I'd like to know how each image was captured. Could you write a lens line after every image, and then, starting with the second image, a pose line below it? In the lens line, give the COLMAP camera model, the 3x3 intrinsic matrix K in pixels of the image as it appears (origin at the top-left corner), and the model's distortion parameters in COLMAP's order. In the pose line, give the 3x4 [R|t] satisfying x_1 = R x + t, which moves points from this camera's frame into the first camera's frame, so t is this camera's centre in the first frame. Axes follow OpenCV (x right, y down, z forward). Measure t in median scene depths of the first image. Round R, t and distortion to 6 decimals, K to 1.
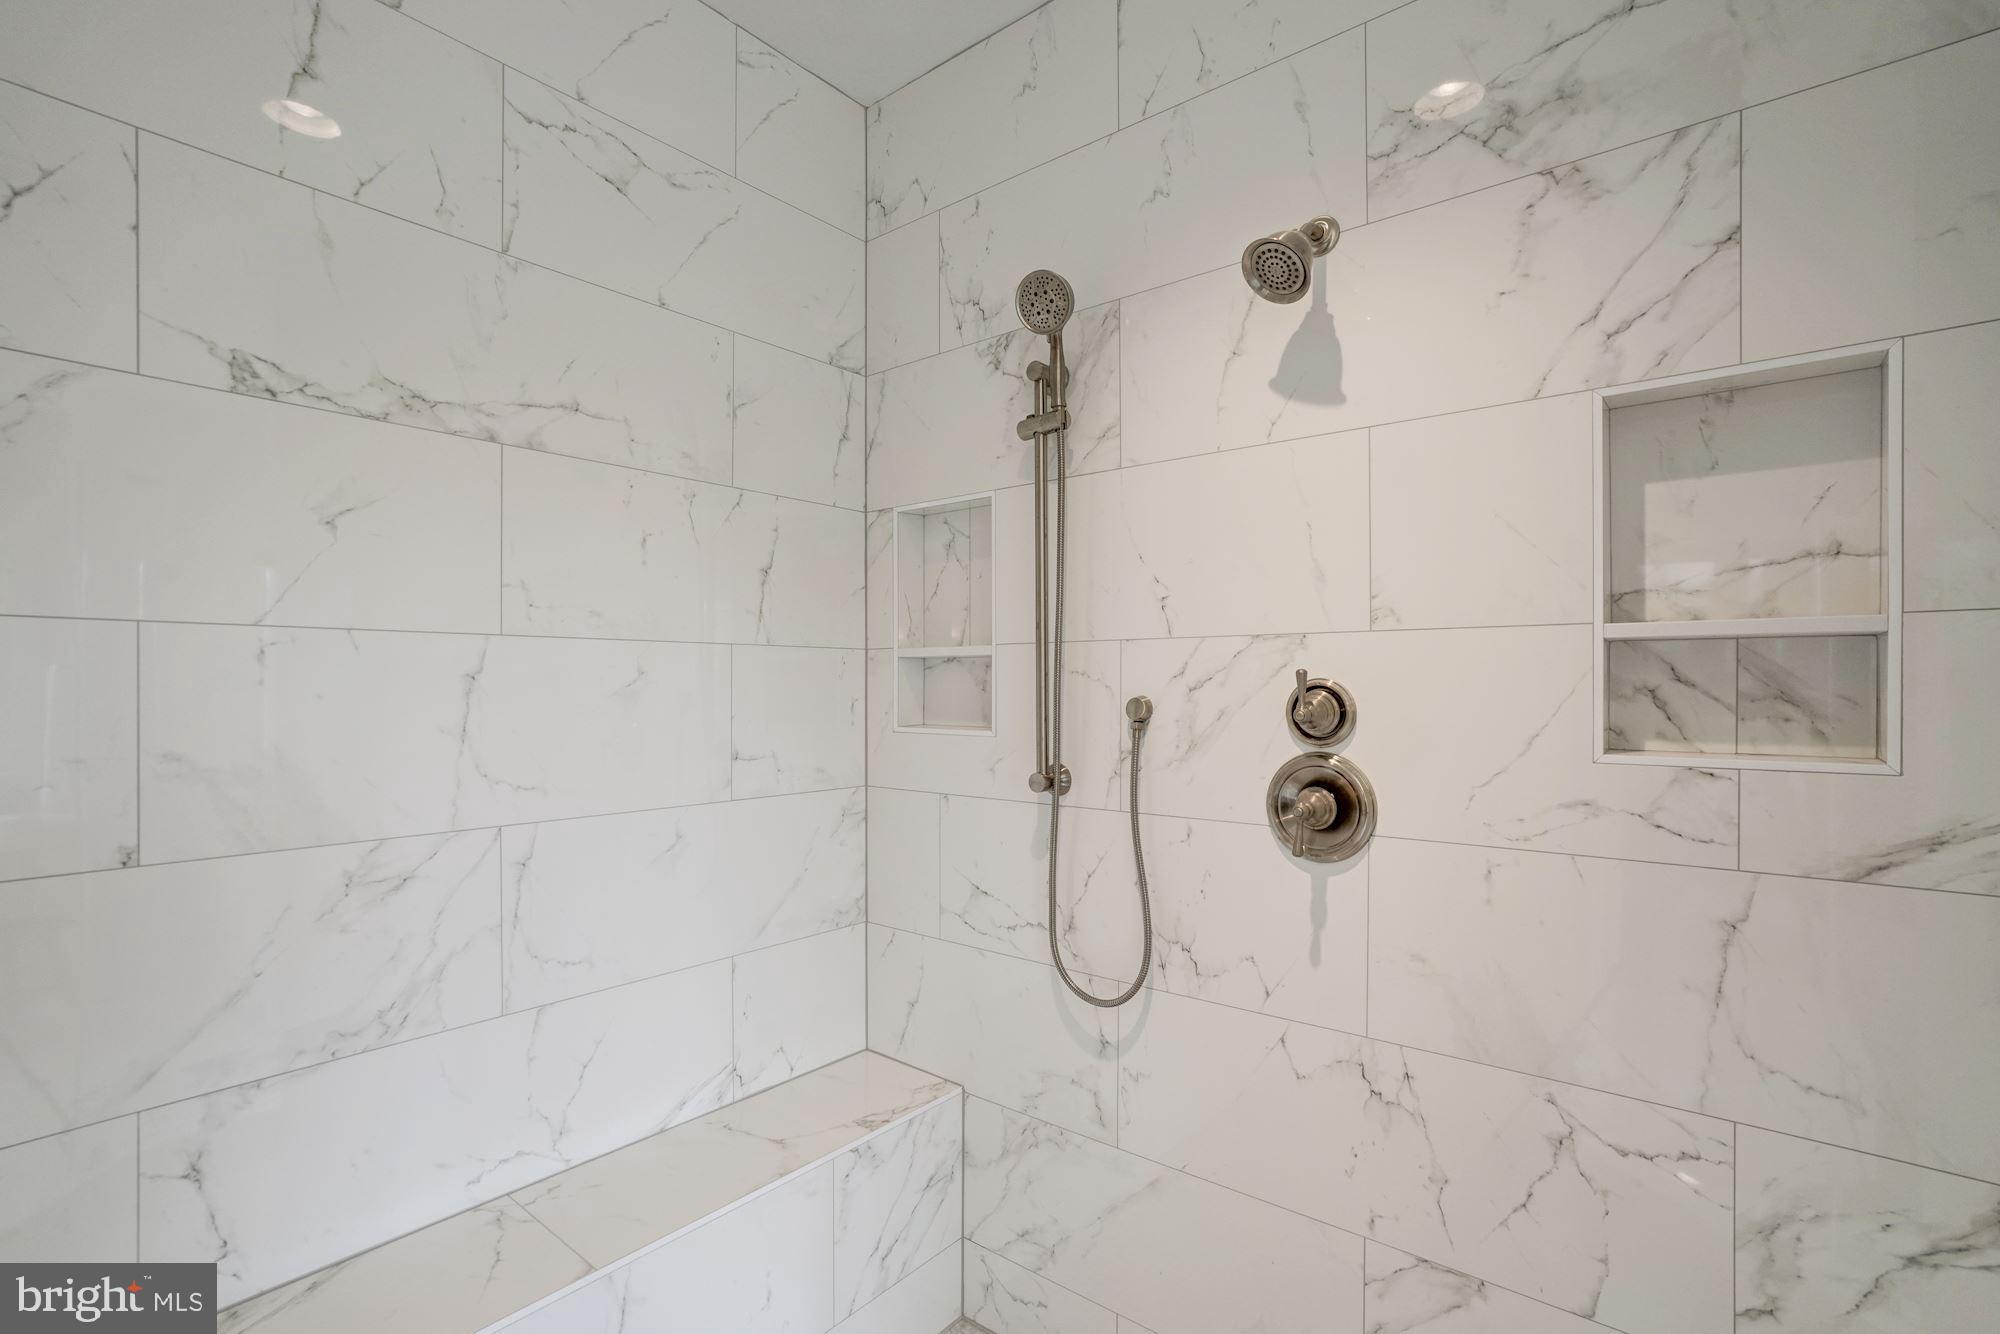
lens RADIAL K [[926.5, 0, 992.5], [0, 926.5, 674.0], [0, 0, 1]] dist [-0.029623, 0.016319]
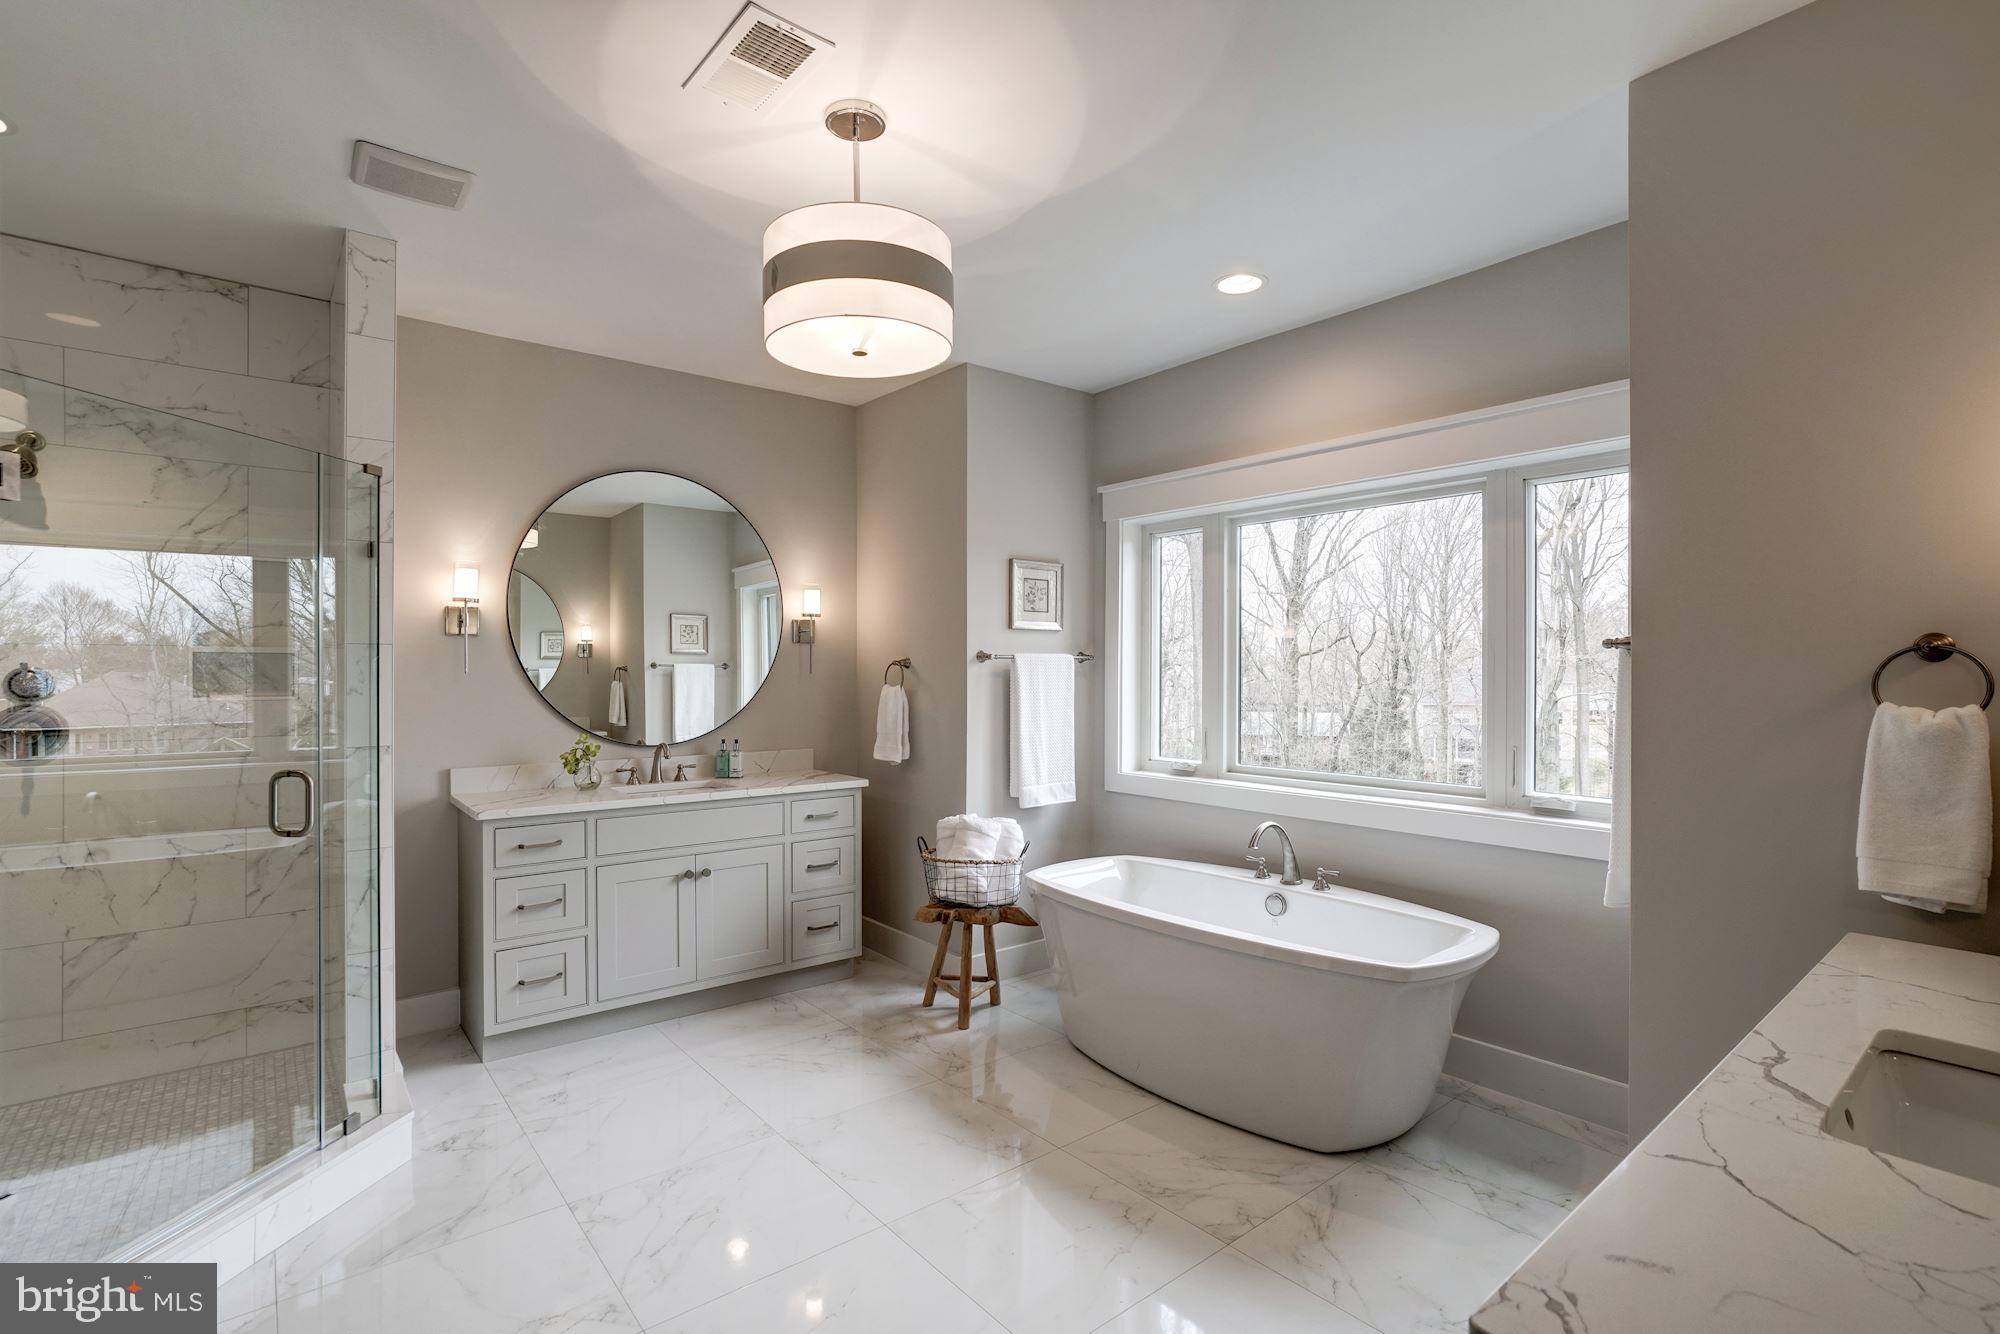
lens RADIAL K [[926.5, 0, 992.5], [0, 926.5, 674.0], [0, 0, 1]] dist [-0.029623, 0.016319]
pose [[0.189823, -0.003566, 0.981812, -1.317044], [-0.003091, 0.999986, 0.004229, 0.005271], [-0.981813, -0.003838, 0.189809, -1.555000]]
